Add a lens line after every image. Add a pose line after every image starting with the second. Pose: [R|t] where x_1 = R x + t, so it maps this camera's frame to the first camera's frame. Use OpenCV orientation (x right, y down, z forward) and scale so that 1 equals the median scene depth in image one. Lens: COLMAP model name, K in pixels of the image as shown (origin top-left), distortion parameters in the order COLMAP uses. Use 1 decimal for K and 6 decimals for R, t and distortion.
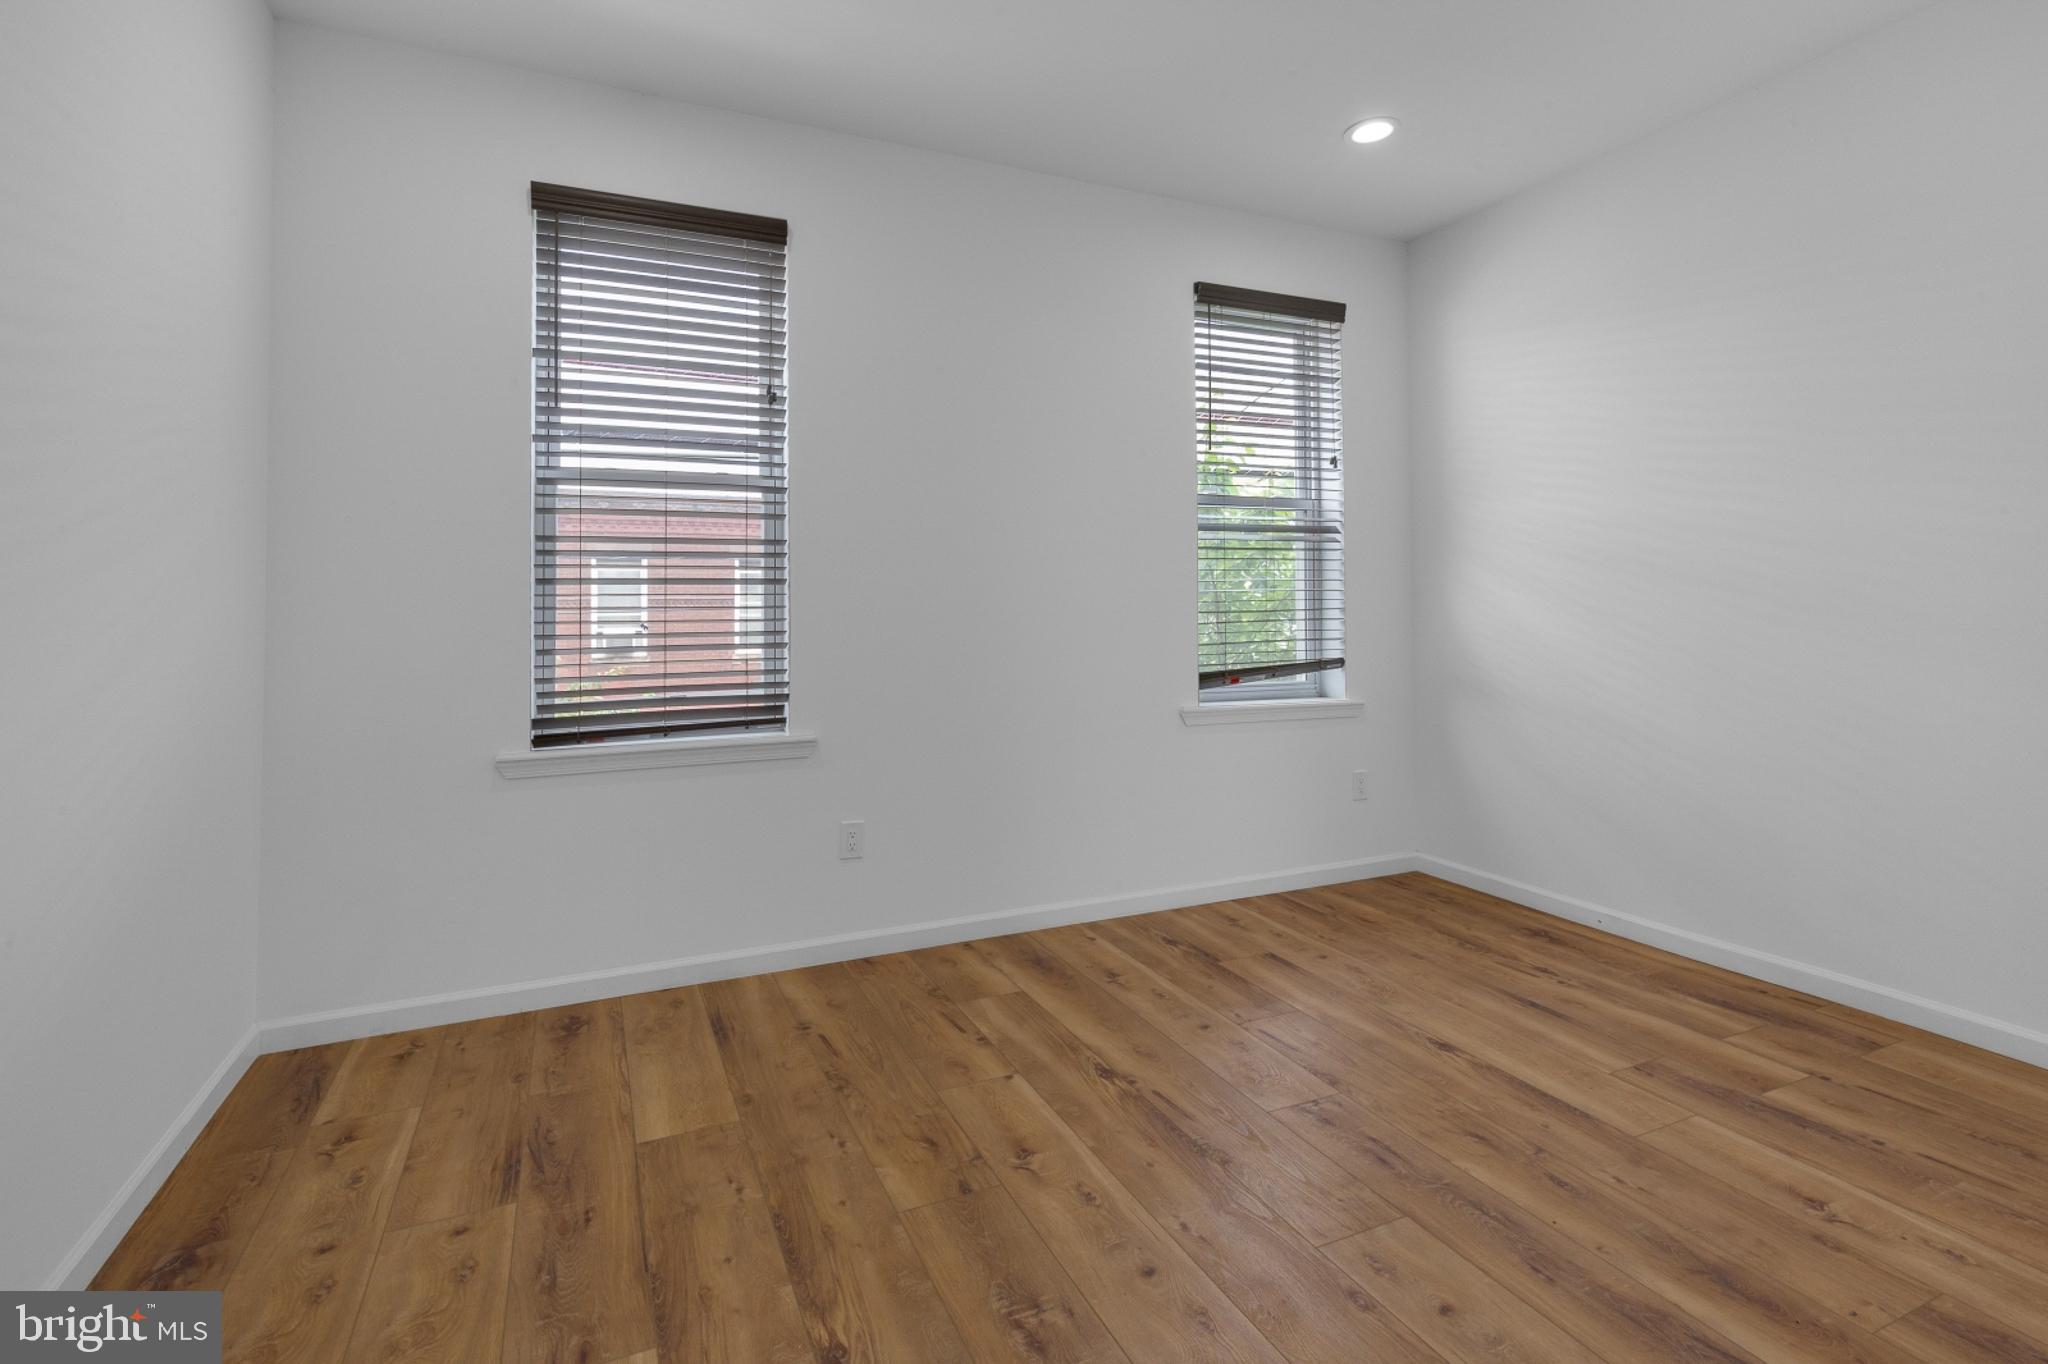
lens RADIAL K [[956.5, 0, 1006.8], [0, 956.5, 631.7], [0, 0, 1]] dist [0.005024, -0.001301]
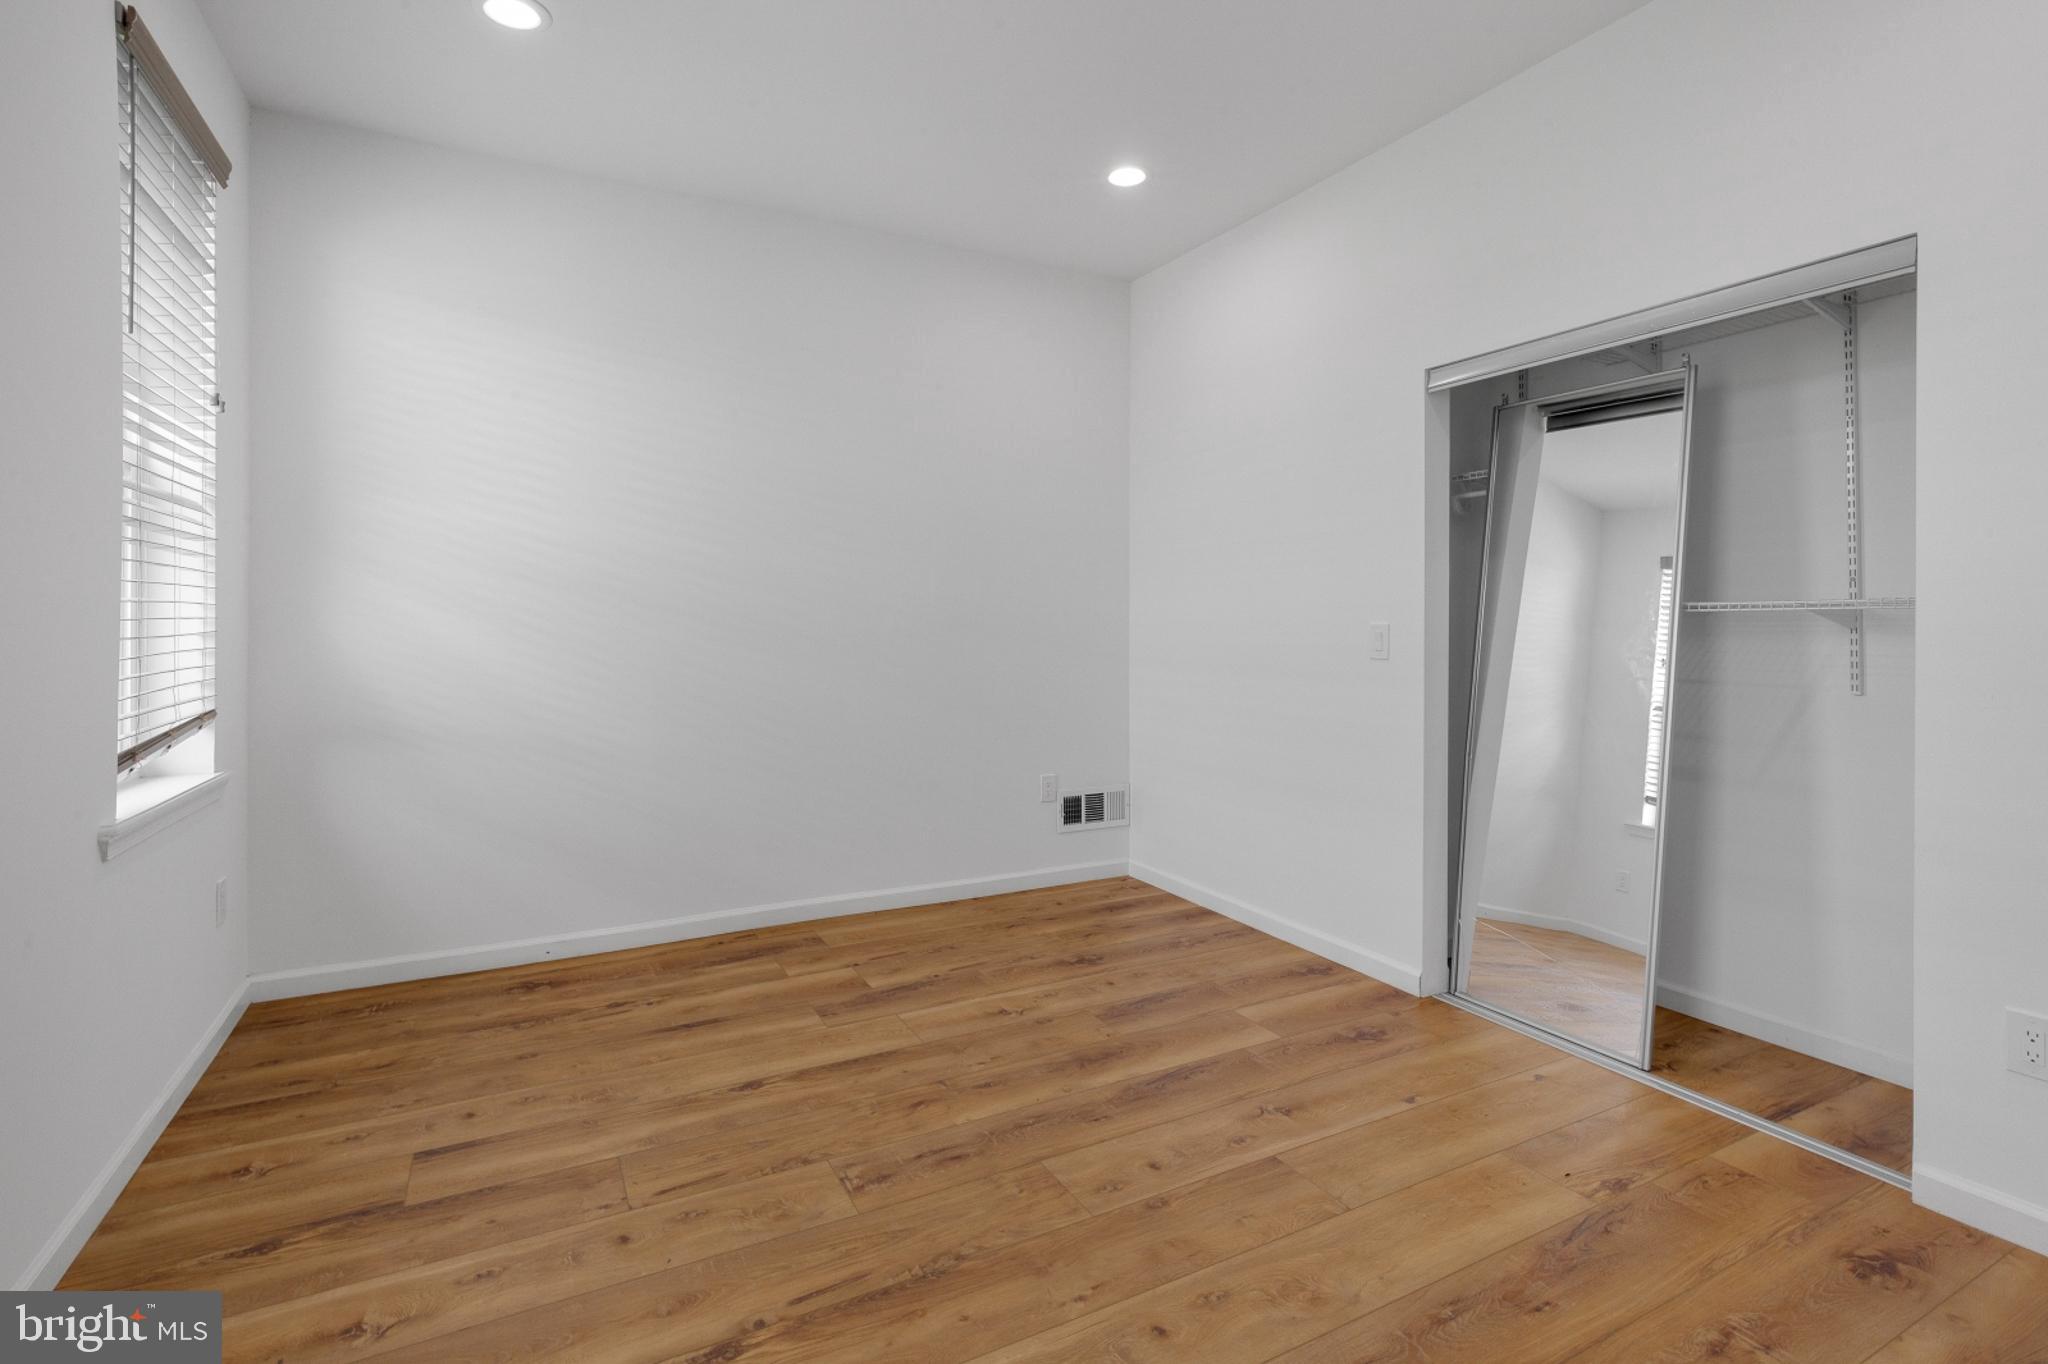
lens RADIAL K [[956.5, 0, 1006.8], [0, 956.5, 631.7], [0, 0, 1]] dist [0.005024, -0.001301]
pose [[-0.062383, -0.000775, 0.998052, -0.559361], [0.027442, 0.999620, 0.002491, -0.020964], [-0.997675, 0.027544, -0.062338, 0.846995]]
